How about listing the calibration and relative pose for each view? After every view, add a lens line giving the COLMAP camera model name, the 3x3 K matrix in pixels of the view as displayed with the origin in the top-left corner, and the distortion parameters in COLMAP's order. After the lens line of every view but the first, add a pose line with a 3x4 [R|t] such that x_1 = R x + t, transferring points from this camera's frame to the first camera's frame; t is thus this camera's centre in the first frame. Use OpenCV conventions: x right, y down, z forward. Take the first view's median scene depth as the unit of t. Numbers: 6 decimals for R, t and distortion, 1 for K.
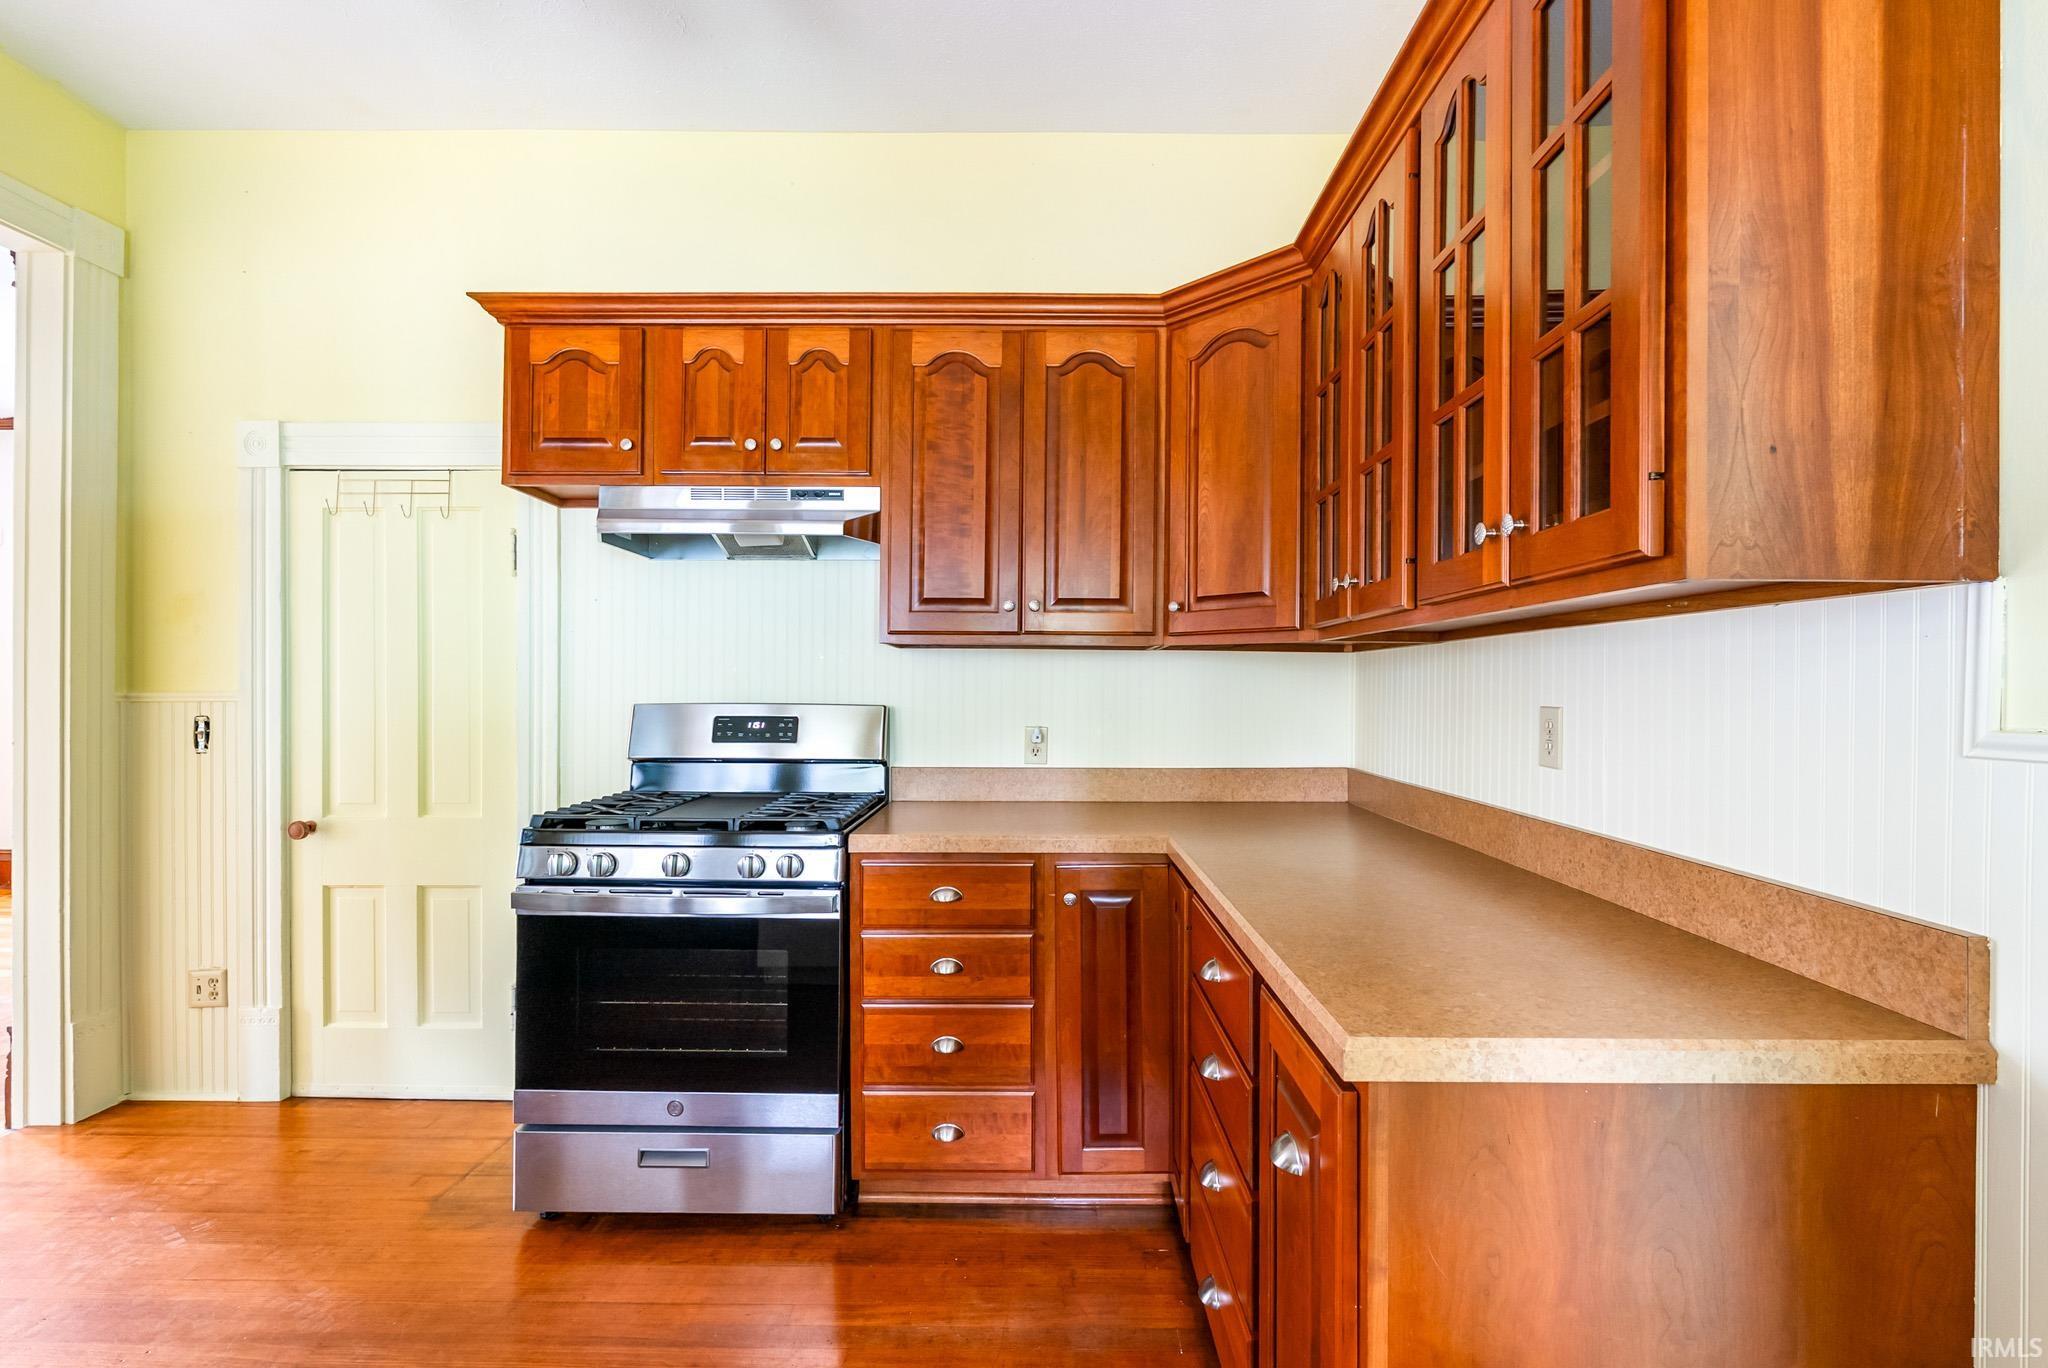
lens RADIAL K [[904.1, 0, 1027.5], [0, 904.1, 686.0], [0, 0, 1]] dist [-0.005842, 0.001060]
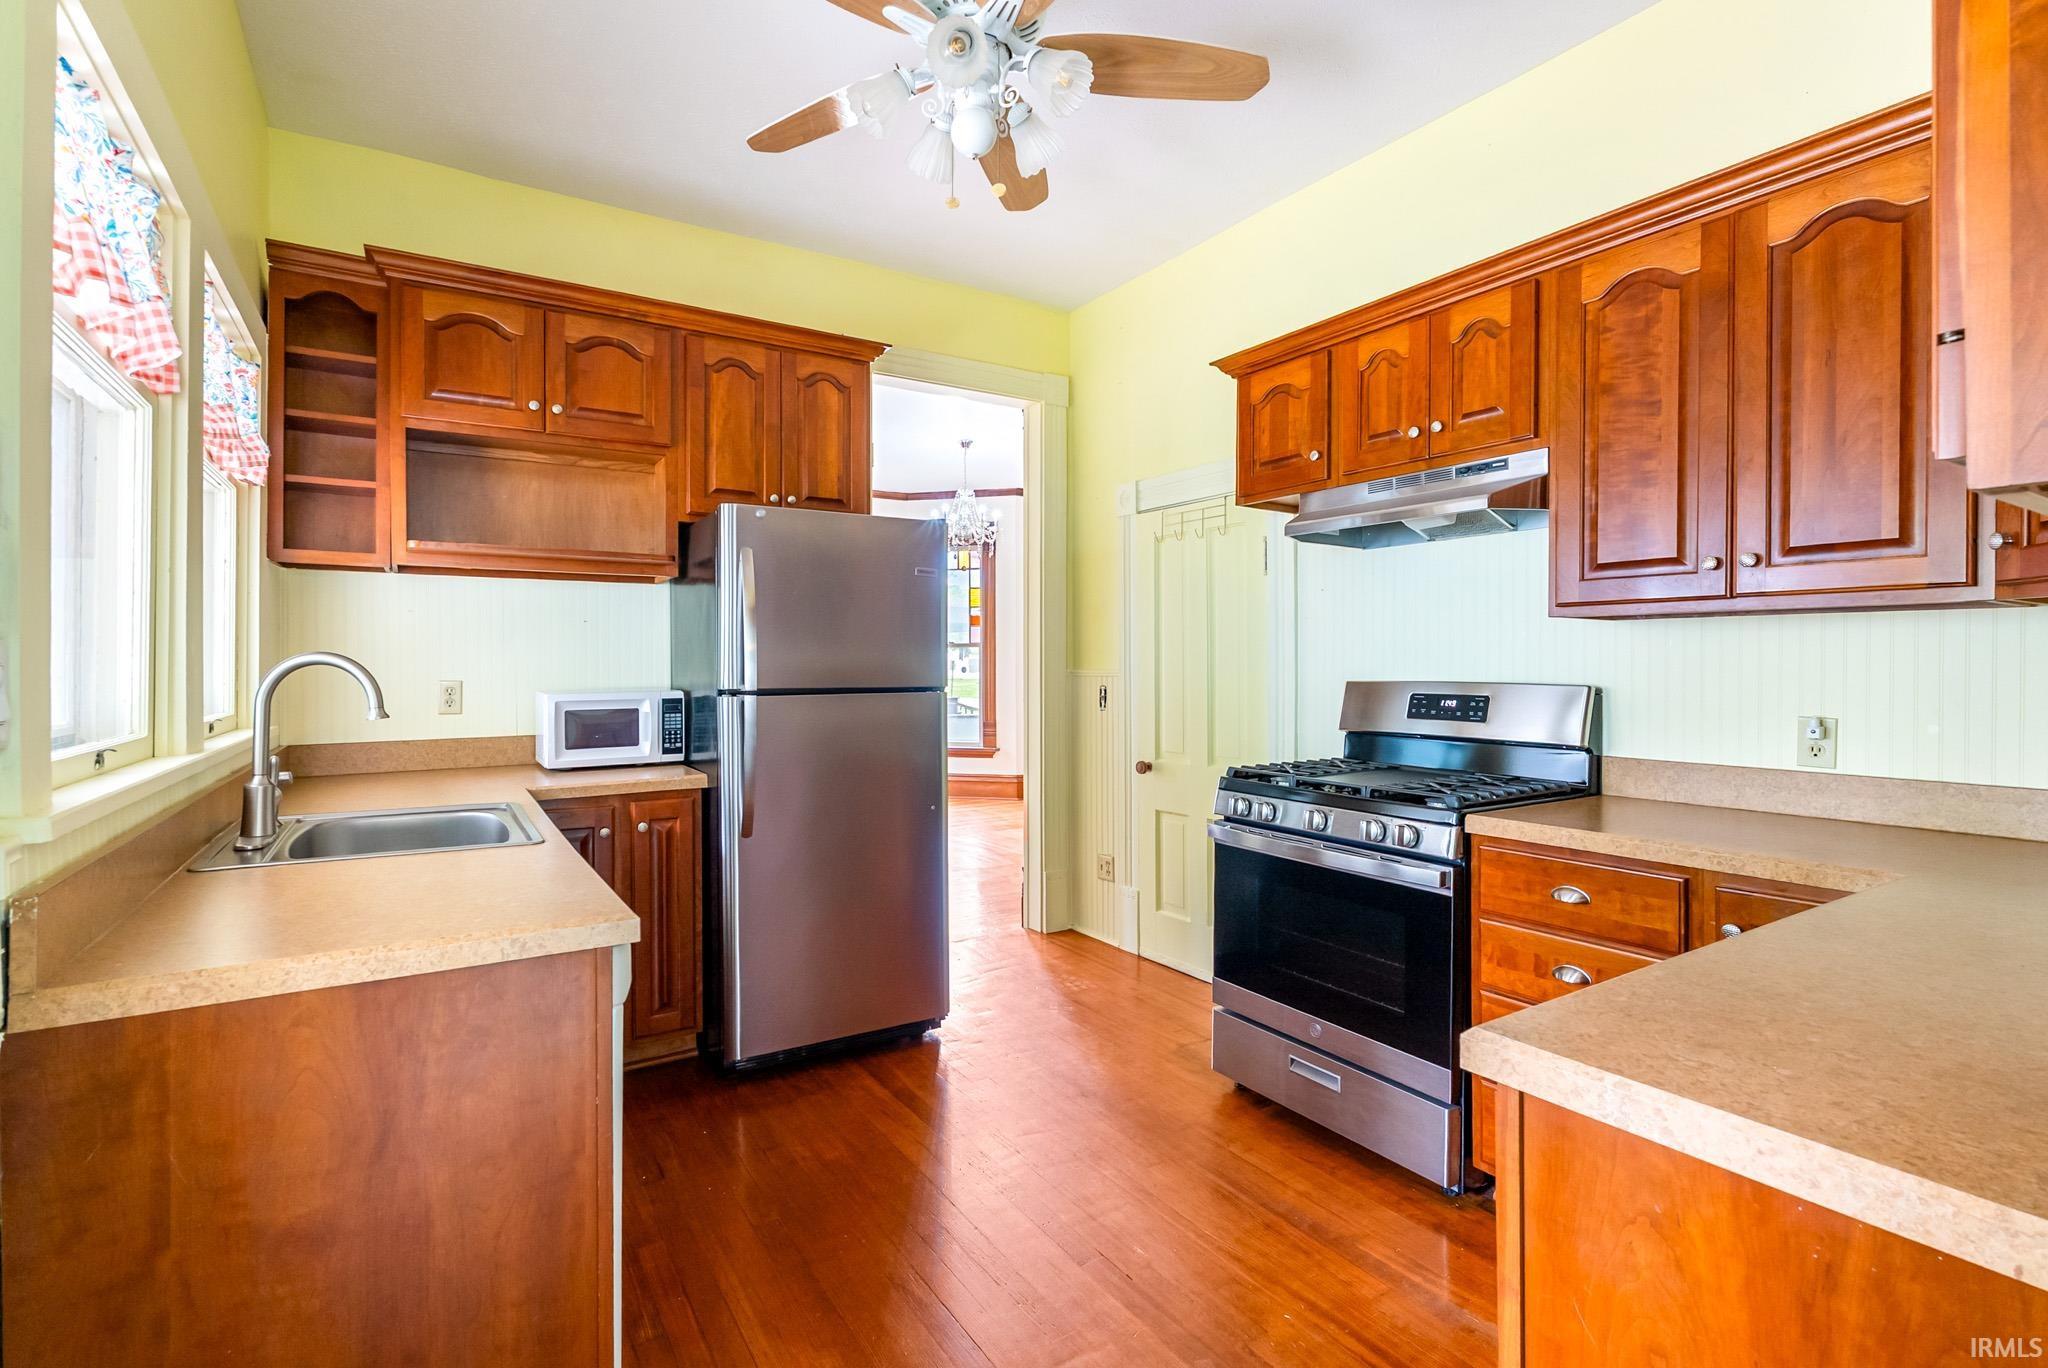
lens RADIAL K [[904.1, 0, 956.1], [0, 904.1, 667.4], [0, 0, 1]] dist [-0.005842, 0.001060]
pose [[0.519695, -0.001907, -0.854350, 0.309788], [0.004233, 0.999991, 0.000343, 0.000807], [0.854341, -0.003795, 0.519699, 0.008954]]
